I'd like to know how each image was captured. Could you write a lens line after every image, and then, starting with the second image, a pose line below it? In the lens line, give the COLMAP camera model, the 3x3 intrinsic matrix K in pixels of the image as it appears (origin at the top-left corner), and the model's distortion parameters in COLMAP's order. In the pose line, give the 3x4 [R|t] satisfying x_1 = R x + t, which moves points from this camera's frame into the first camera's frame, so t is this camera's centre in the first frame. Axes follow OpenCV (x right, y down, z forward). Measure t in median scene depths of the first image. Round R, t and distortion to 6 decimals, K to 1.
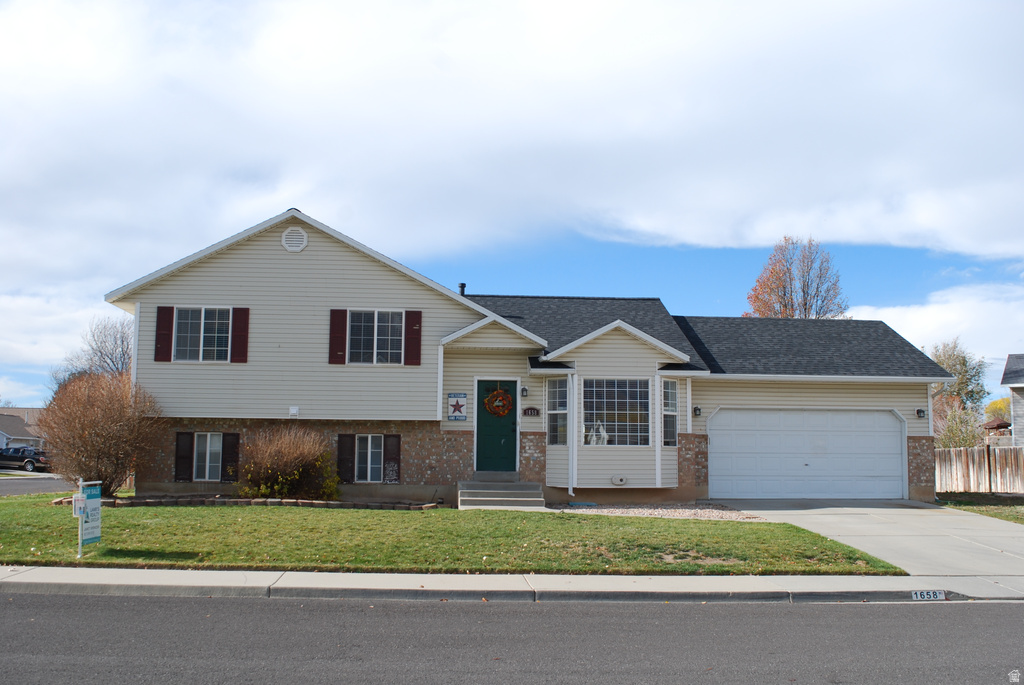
lens RADIAL K [[1018.0, 0, 512.0], [0, 1018.0, 349.3], [0, 0, 1]] dist [-0.080878, 0.000000]
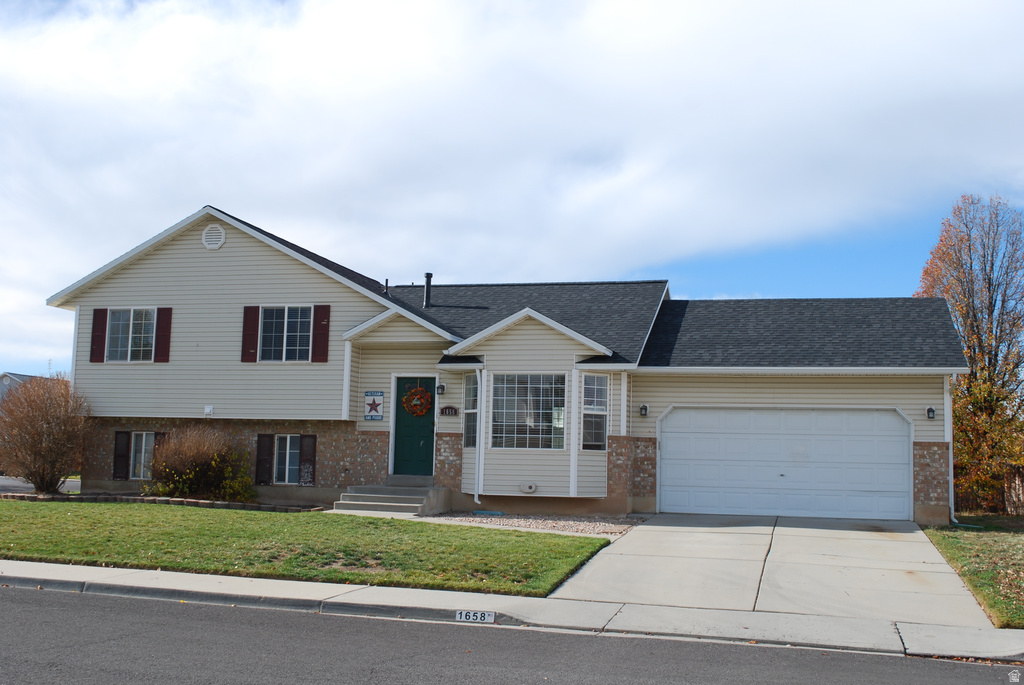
lens RADIAL K [[1168.1, 0, 512.0], [0, 1168.1, 340.4], [0, 0, 1]] dist [-0.060236, 0.000000]
pose [[0.941940, -0.021474, -0.335095, 0.437665], [0.019899, 0.999769, -0.008134, 0.007614], [0.335192, 0.000994, 0.942149, 0.028470]]
